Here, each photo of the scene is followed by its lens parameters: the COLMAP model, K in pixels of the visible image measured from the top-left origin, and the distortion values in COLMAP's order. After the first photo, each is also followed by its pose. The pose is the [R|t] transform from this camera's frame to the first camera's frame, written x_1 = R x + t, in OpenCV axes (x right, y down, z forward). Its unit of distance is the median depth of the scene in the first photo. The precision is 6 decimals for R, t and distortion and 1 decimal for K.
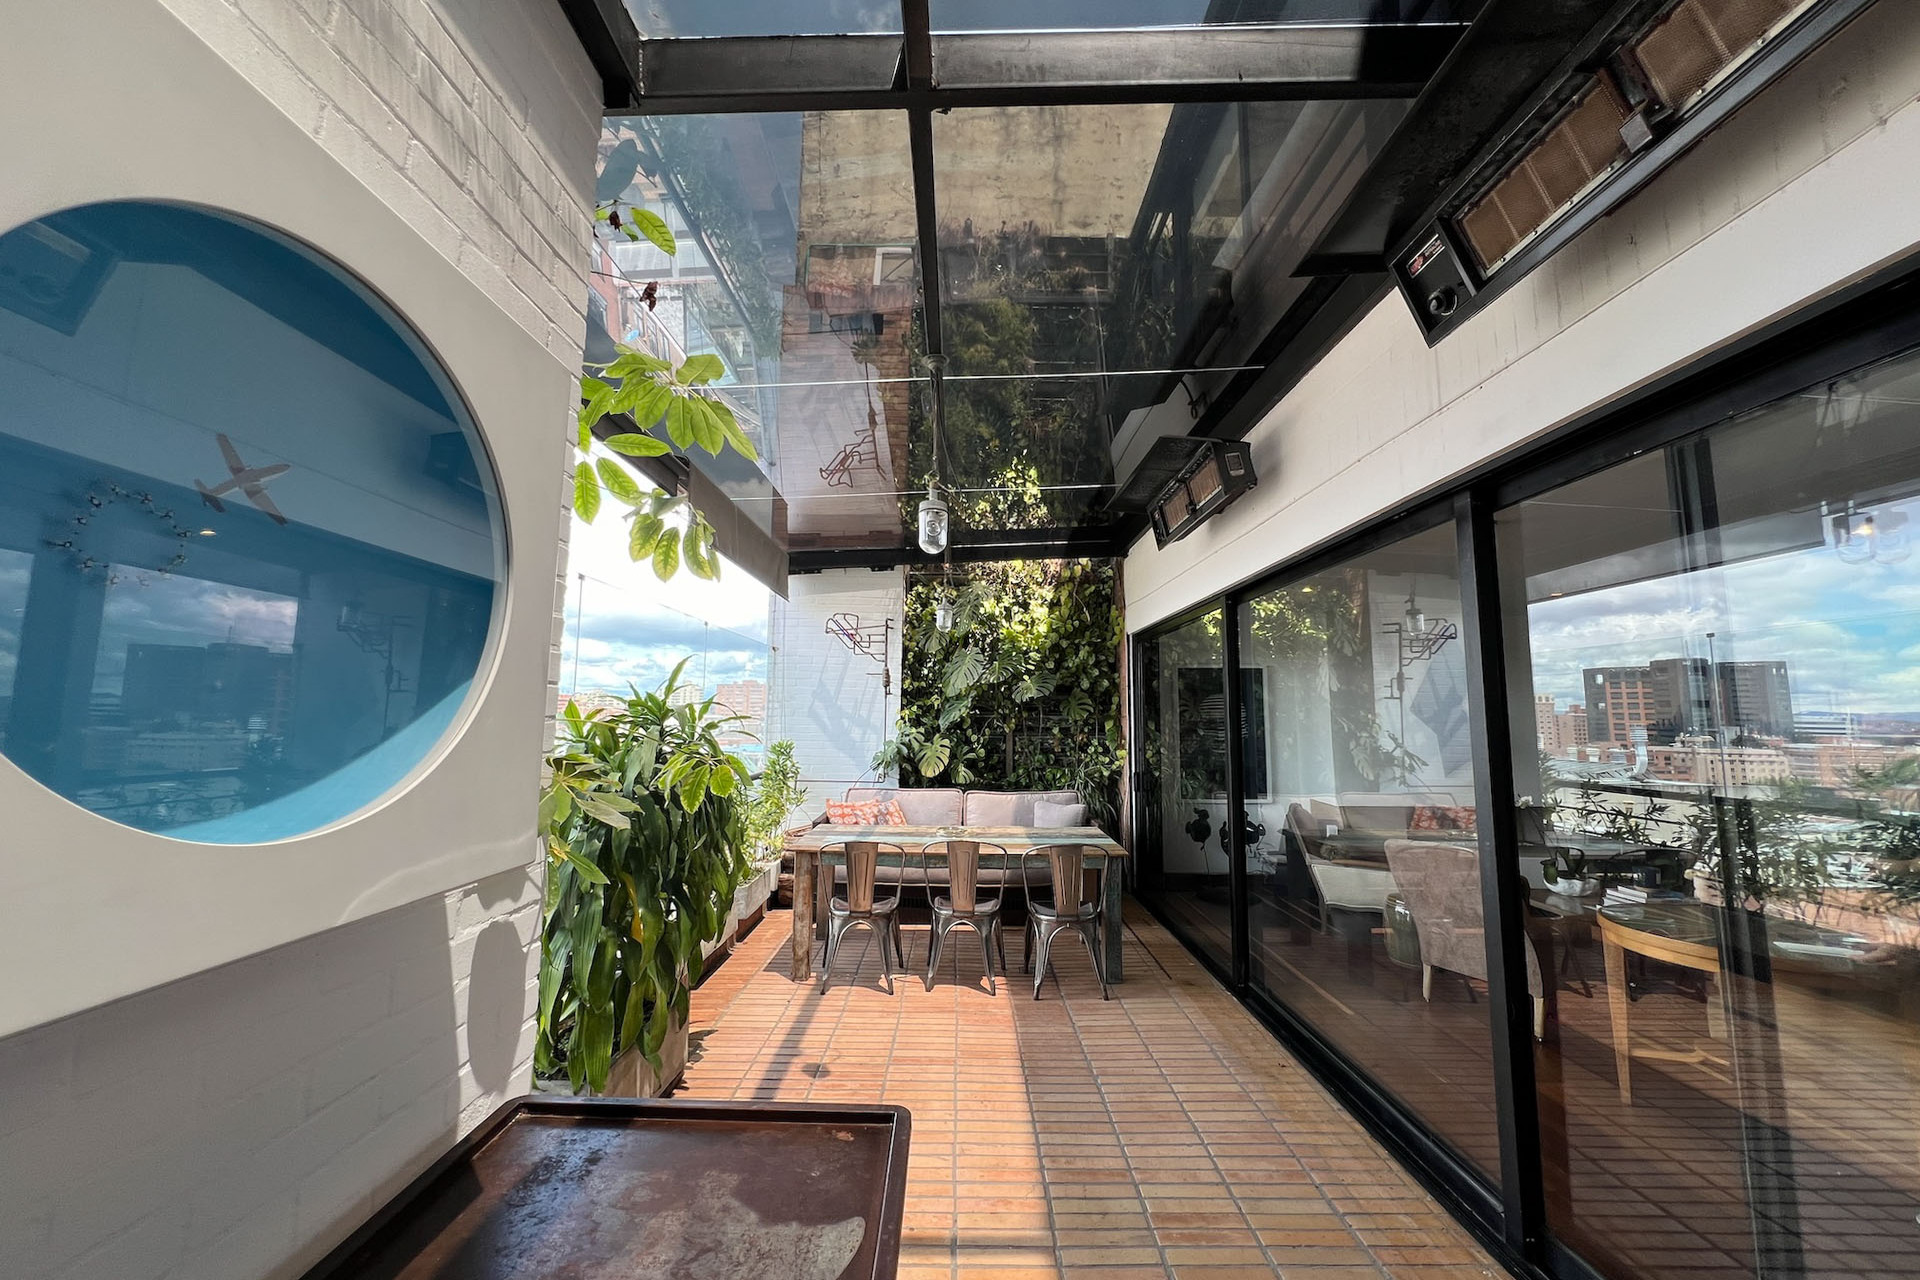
lens RADIAL K [[774.8, 0, 955.9], [0, 774.8, 624.4], [0, 0, 1]] dist [-0.000602, -0.000150]
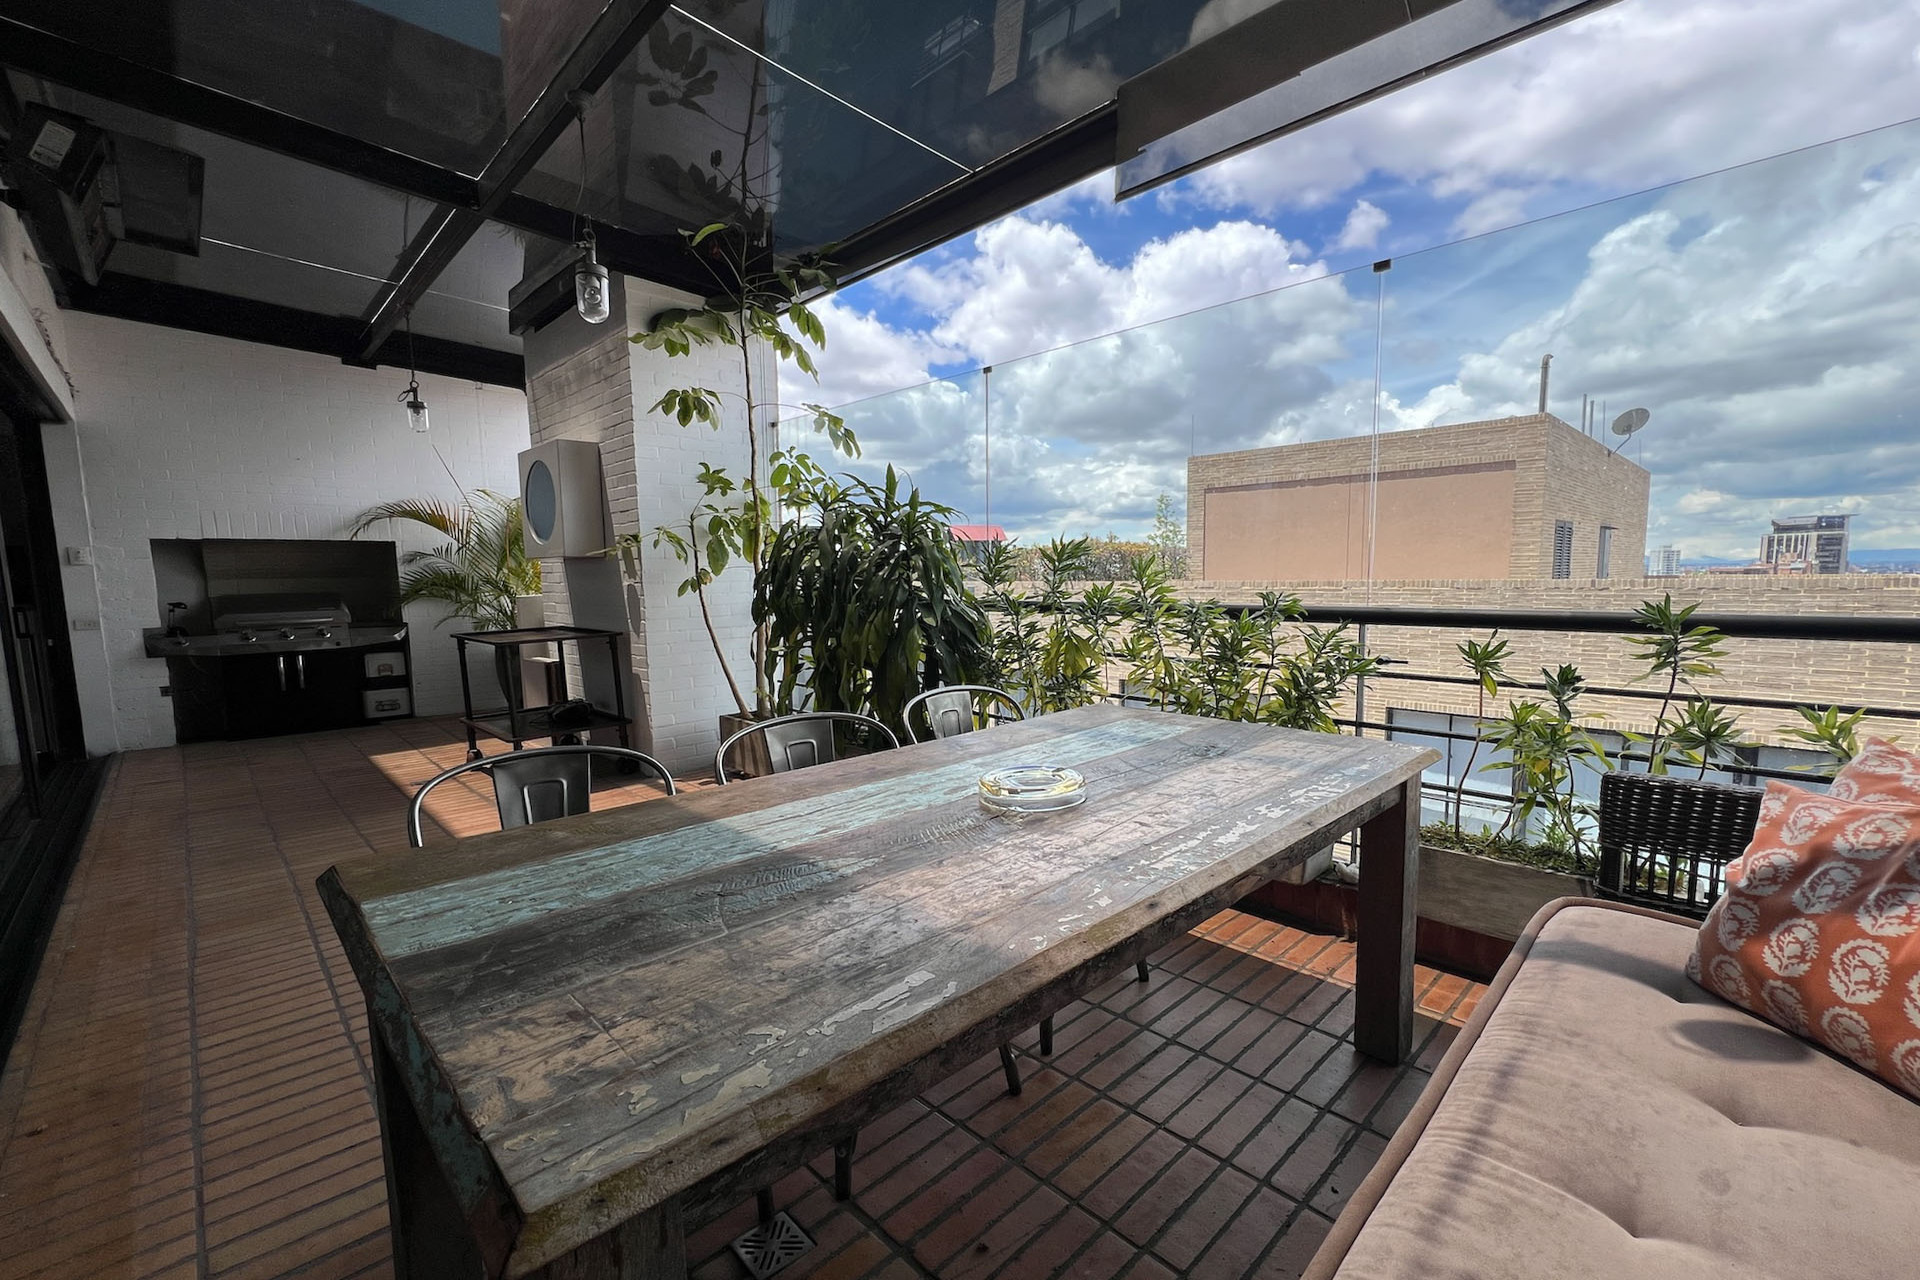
lens RADIAL K [[806.4, 0, 962.3], [0, 806.4, 664.6], [0, 0, 1]] dist [-0.001070, -0.000534]
pose [[-0.716665, 0.082054, -0.692574, 0.161716], [0.094385, 0.995330, 0.020256, 0.155906], [0.691001, -0.050851, -0.721063, 0.885034]]
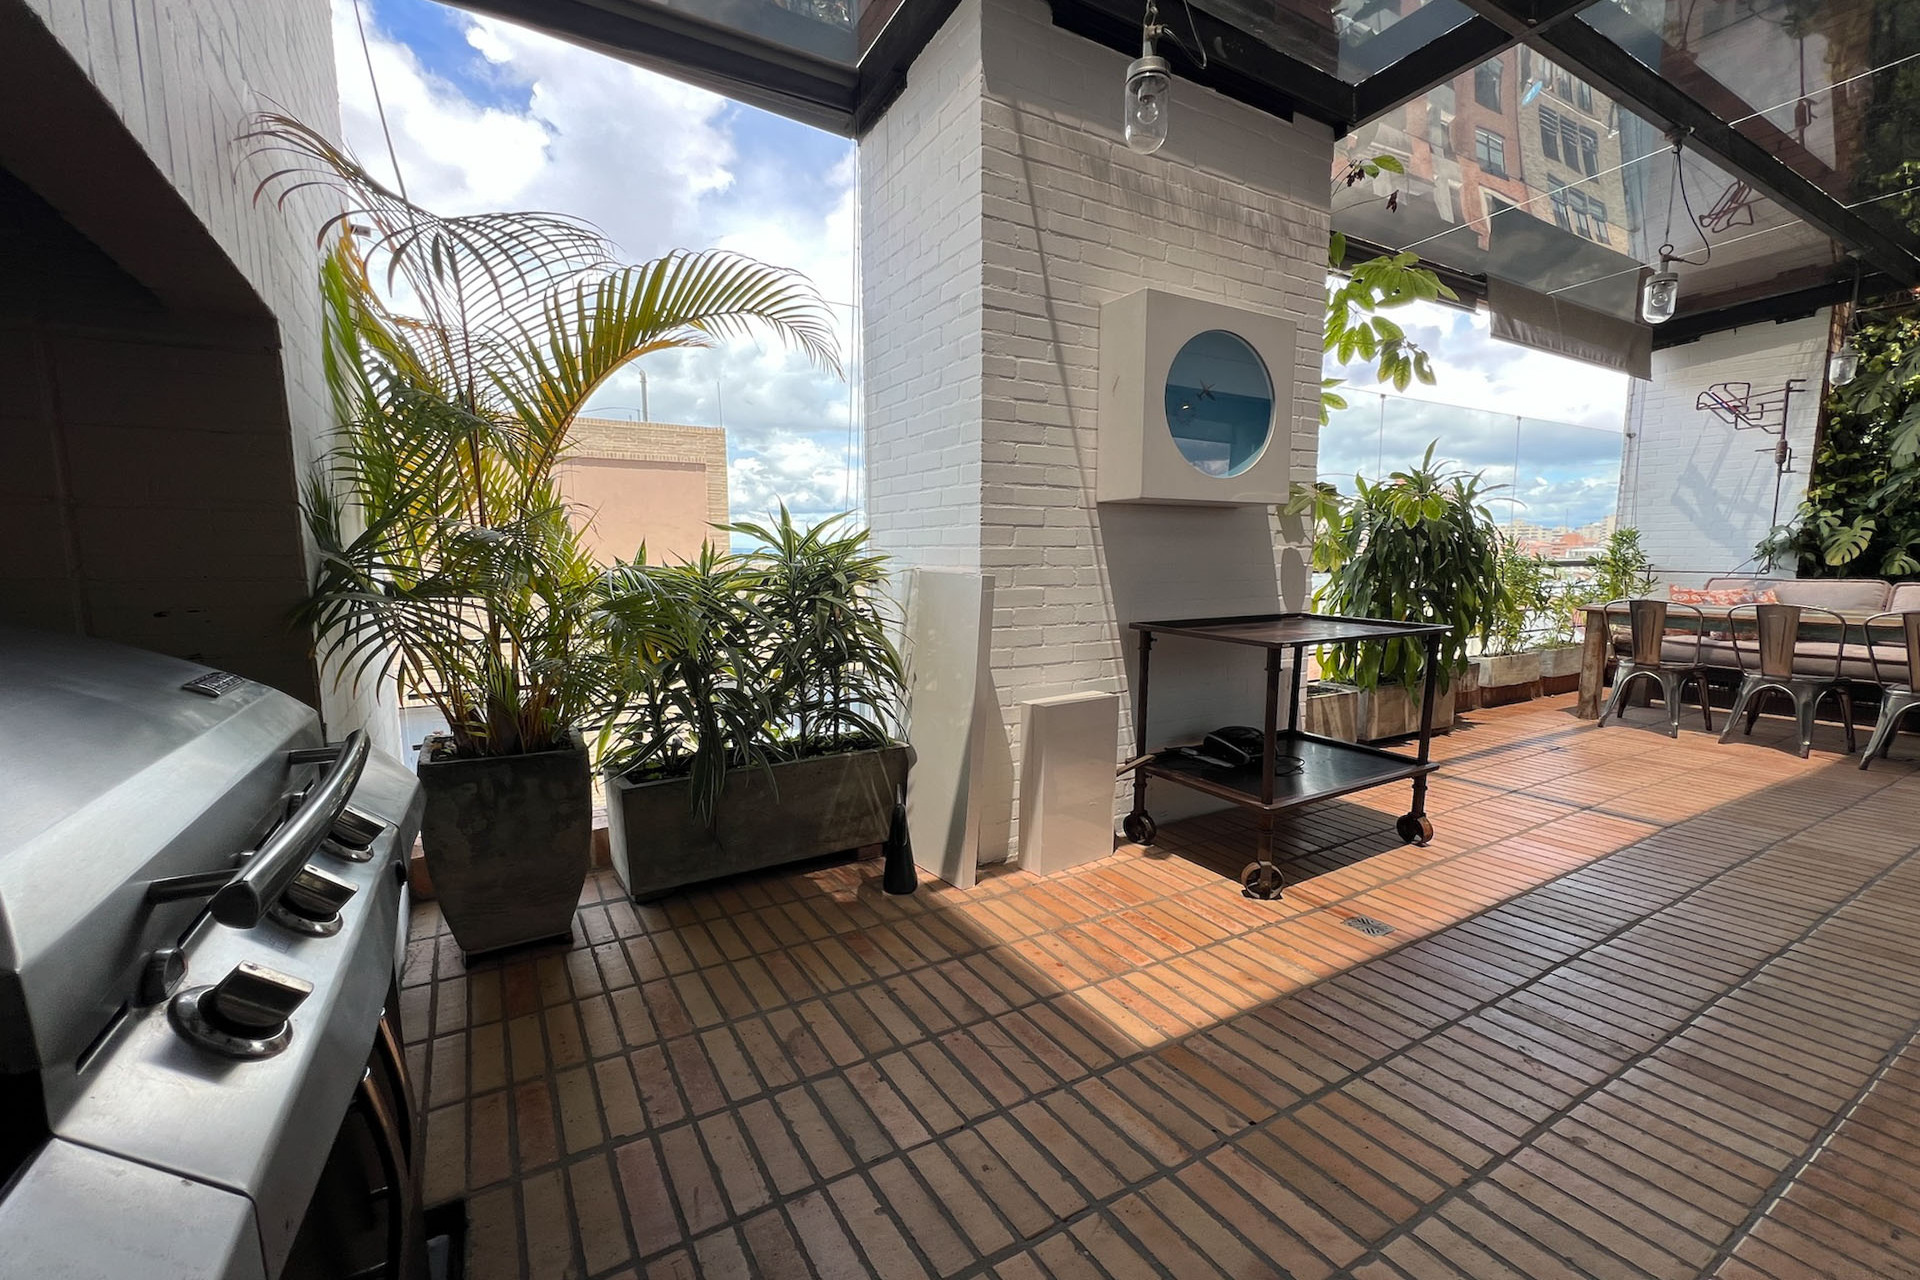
lens RADIAL K [[806.4, 0, 962.3], [0, 806.4, 664.6], [0, 0, 1]] dist [-0.001070, -0.000534]
pose [[0.517942, 0.103793, -0.849095, 0.216651], [0.113169, 0.975572, 0.188286, 0.027503], [0.847897, -0.193612, 0.493544, -0.246789]]
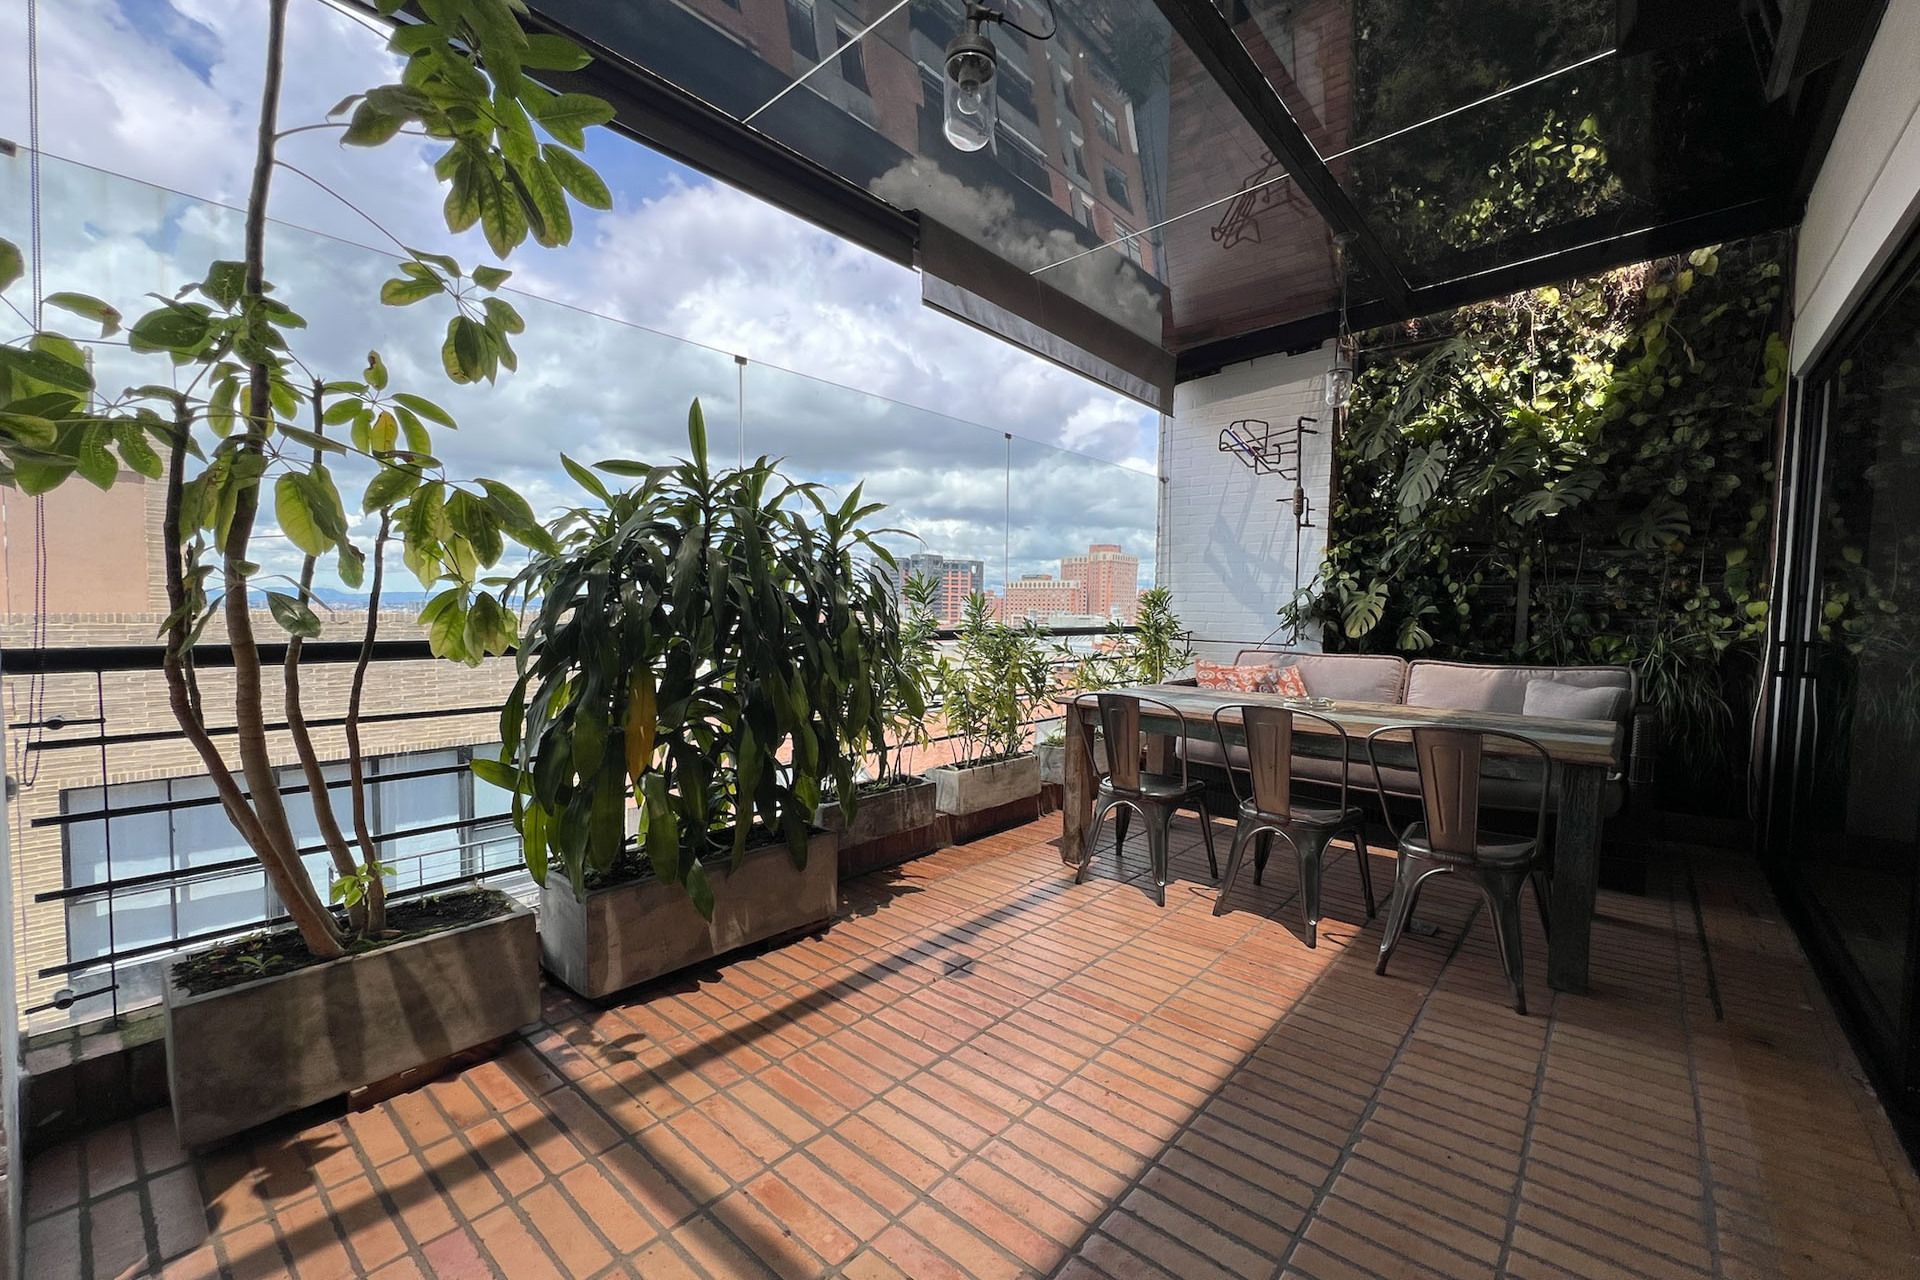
lens RADIAL K [[785.6, 0, 962.8], [0, 785.6, 651.8], [0, 0, 1]] dist [0.001758, -0.000063]
pose [[0.762347, 0.038446, -0.646025, 0.146185], [0.071156, 0.987202, 0.142719, 0.078538], [0.643245, -0.154770, 0.749855, 0.227727]]
